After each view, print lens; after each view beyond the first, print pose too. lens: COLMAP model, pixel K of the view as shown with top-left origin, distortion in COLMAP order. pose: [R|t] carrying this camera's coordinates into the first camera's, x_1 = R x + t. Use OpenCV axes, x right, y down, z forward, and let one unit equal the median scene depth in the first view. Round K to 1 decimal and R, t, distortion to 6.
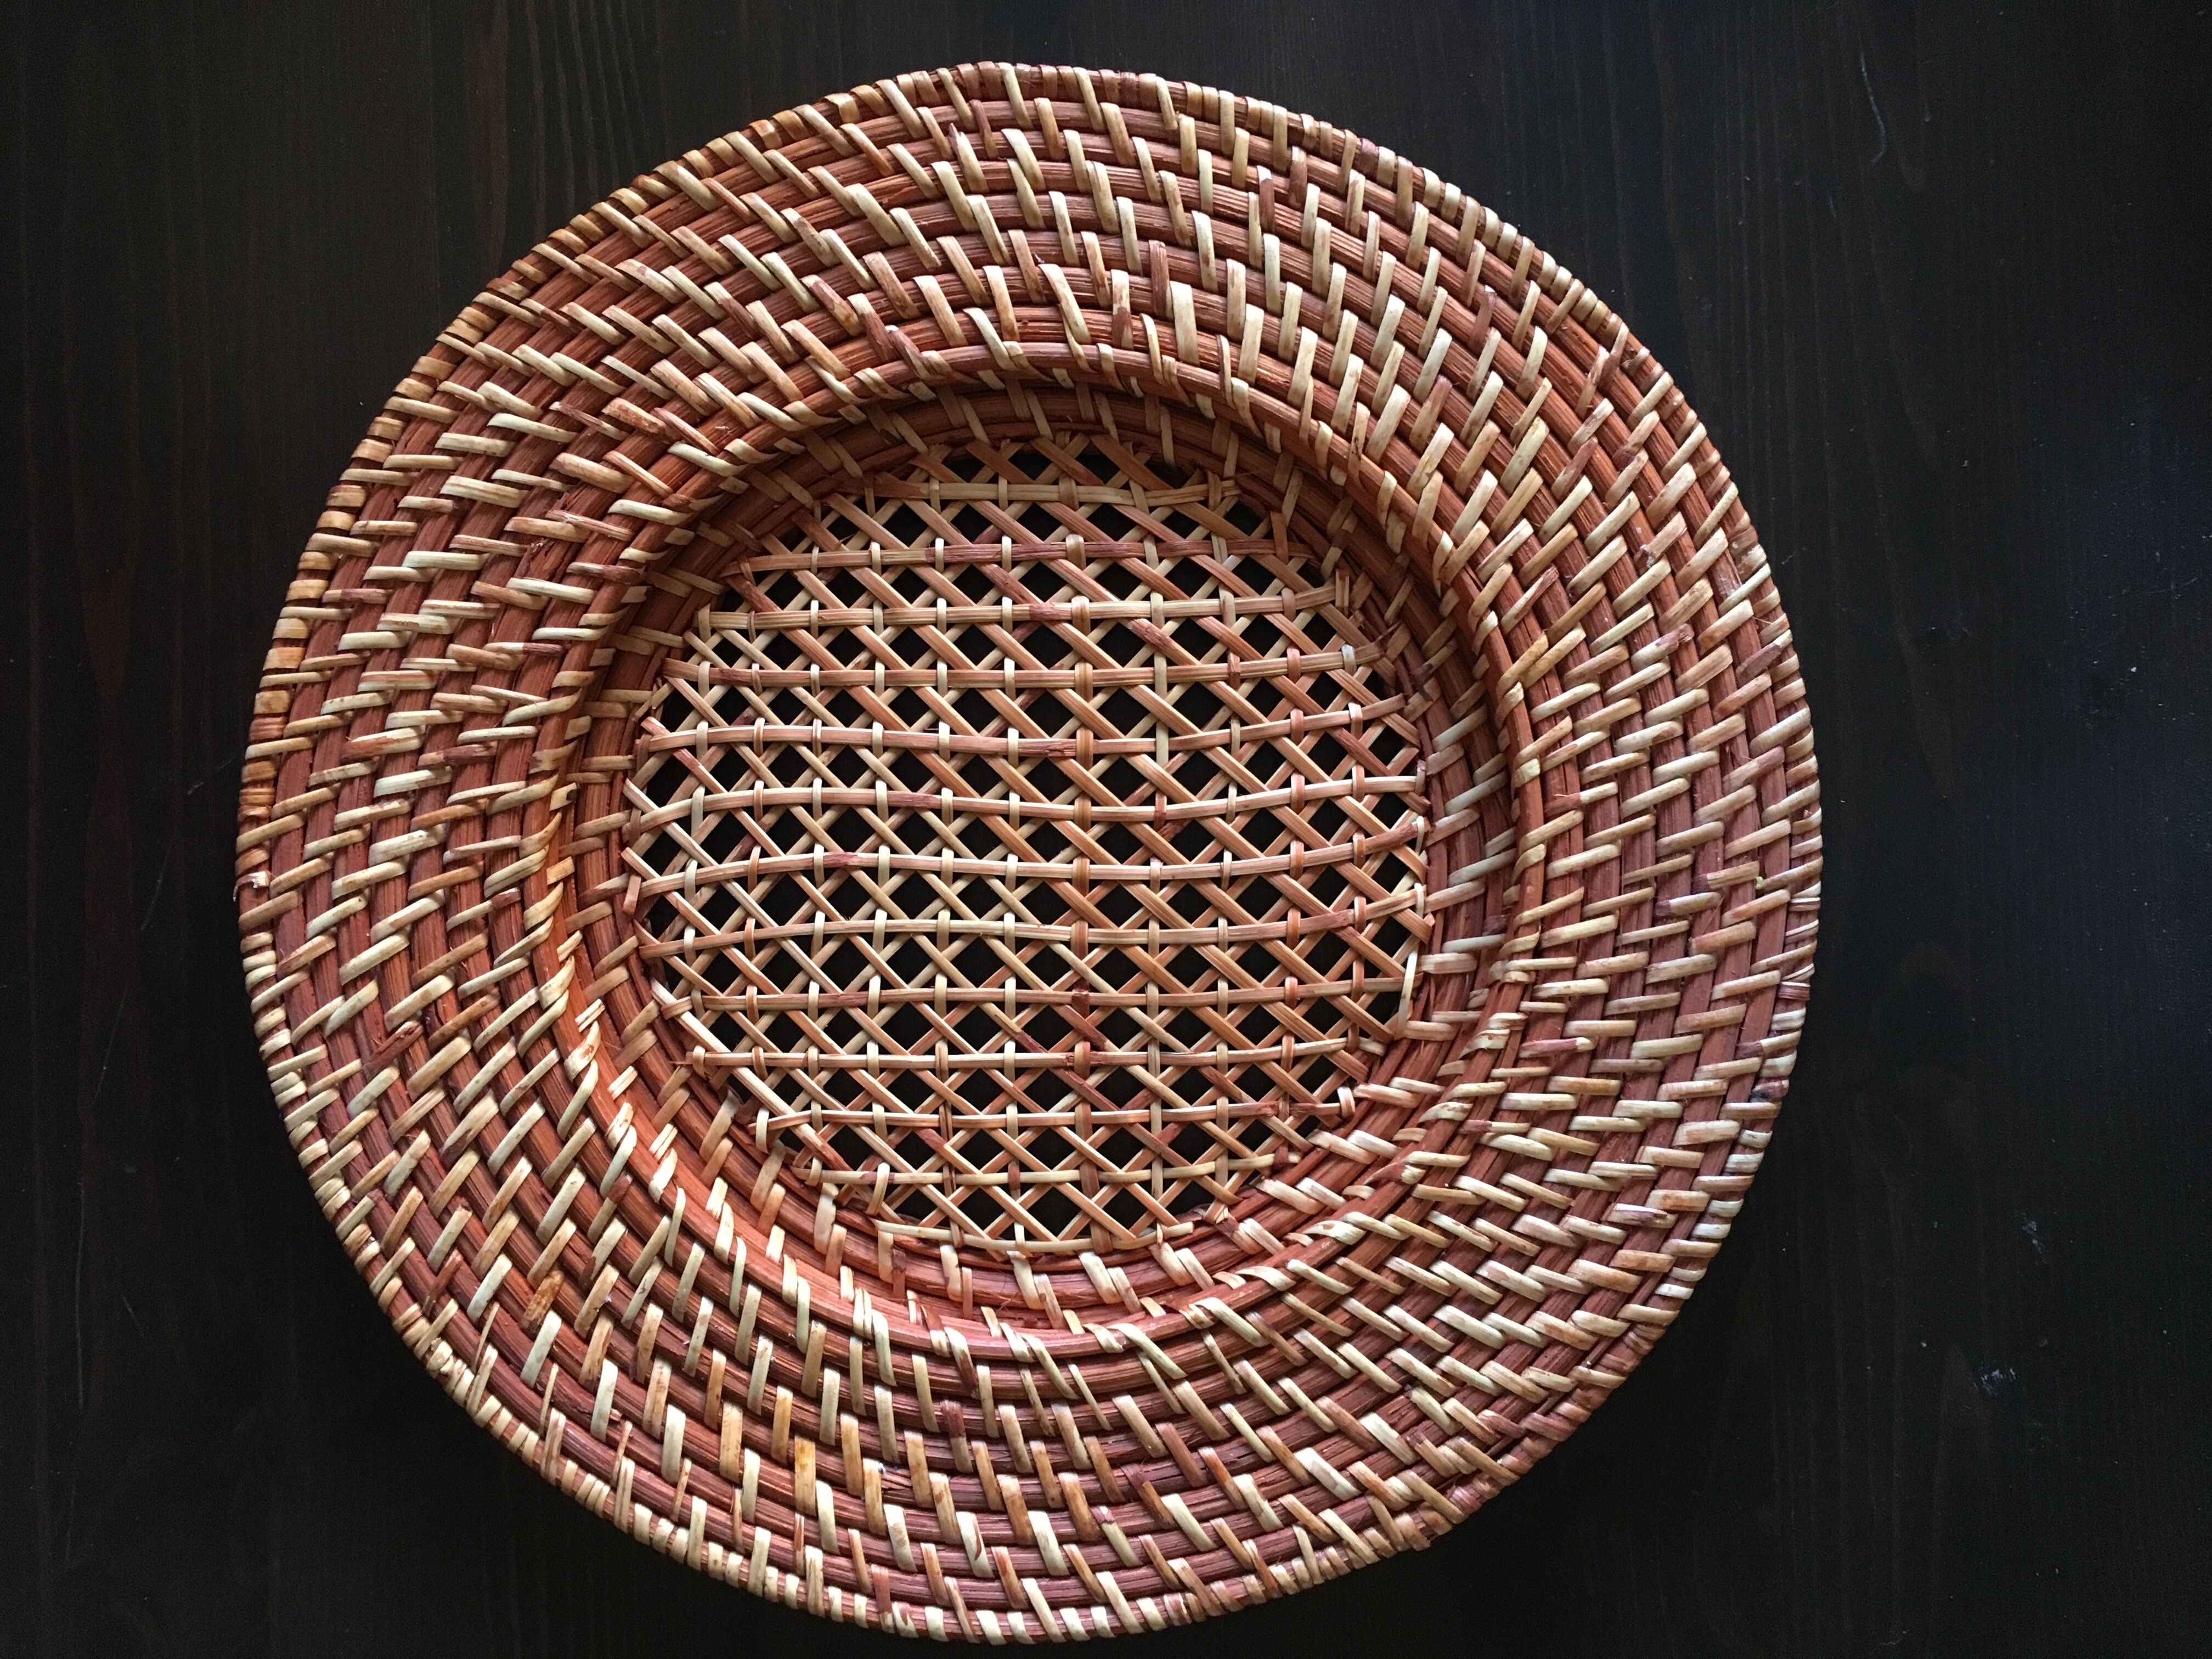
lens RADIAL K [[1830.1, 0, 1092.9], [0, 1830.1, 818.6], [0, 0, 1]] dist [0.042418, 0.002817]
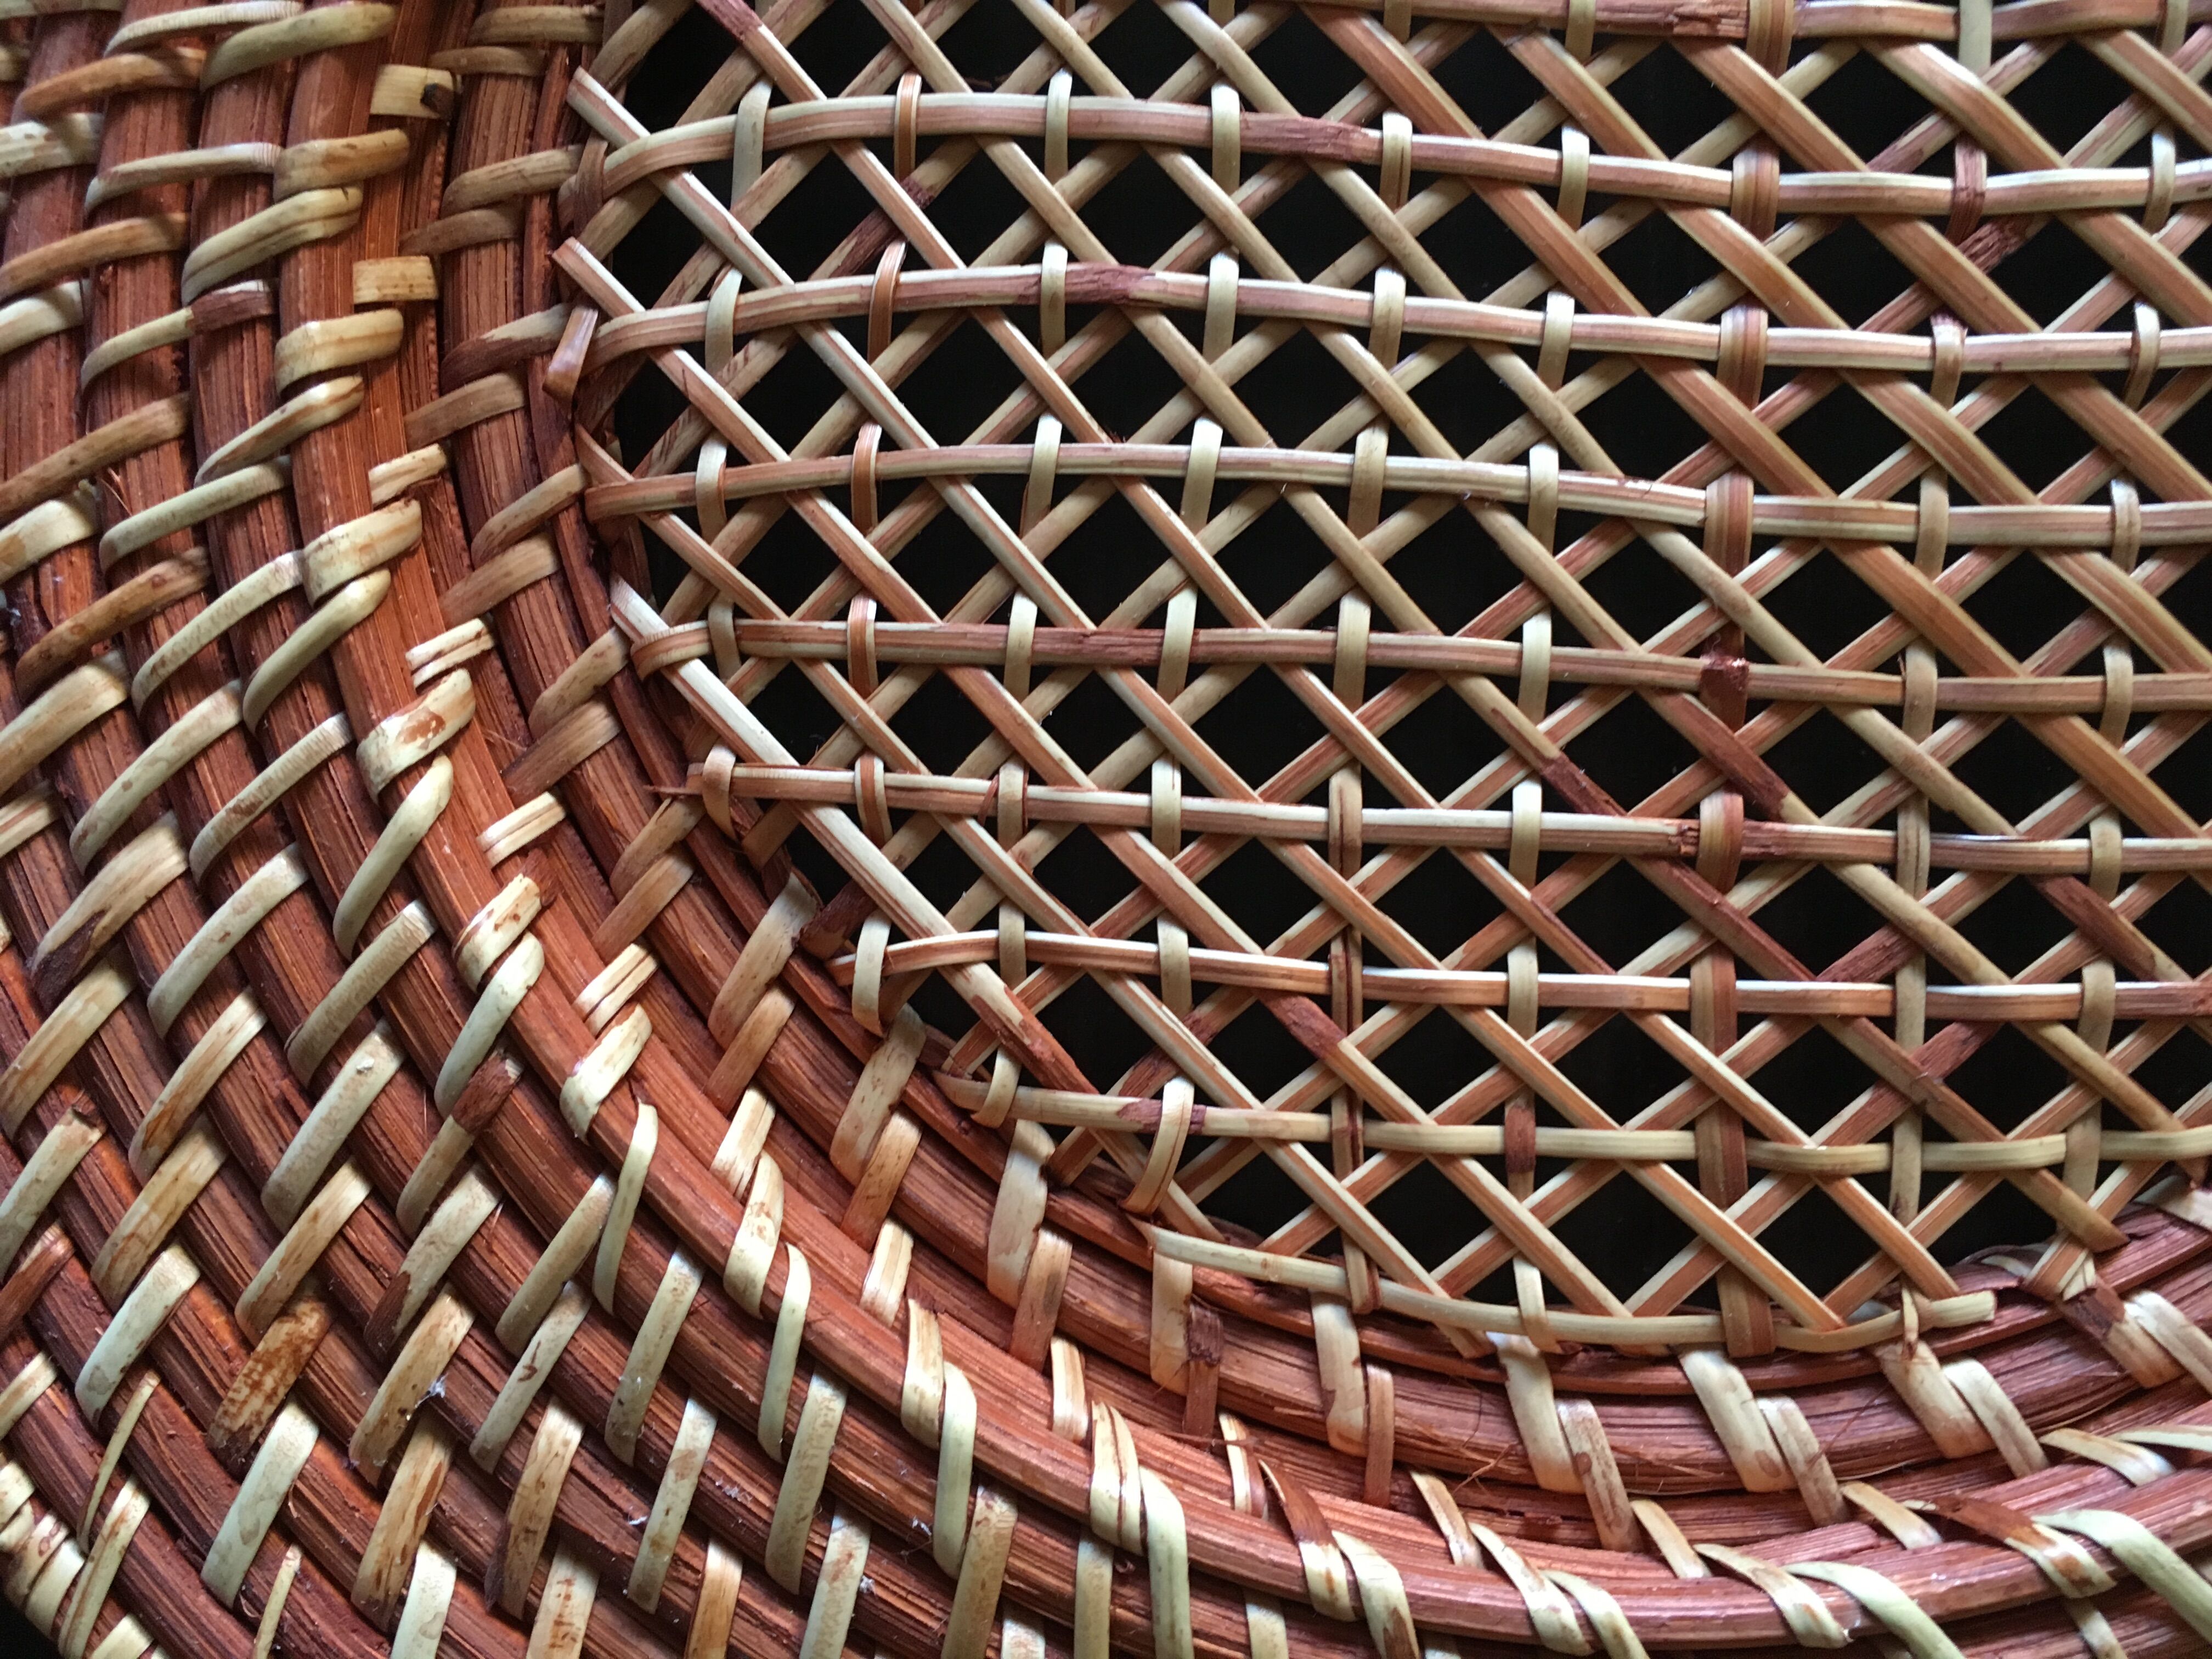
lens RADIAL K [[1871.3, 0, 1103.0], [0, 1871.3, 825.9], [0, 0, 1]] dist [0.046581, -0.087571]
pose [[0.997079, 0.056604, -0.051272, -0.112693], [-0.056847, 0.998378, -0.003282, 0.137229], [0.051003, 0.006187, 0.998679, 0.607983]]
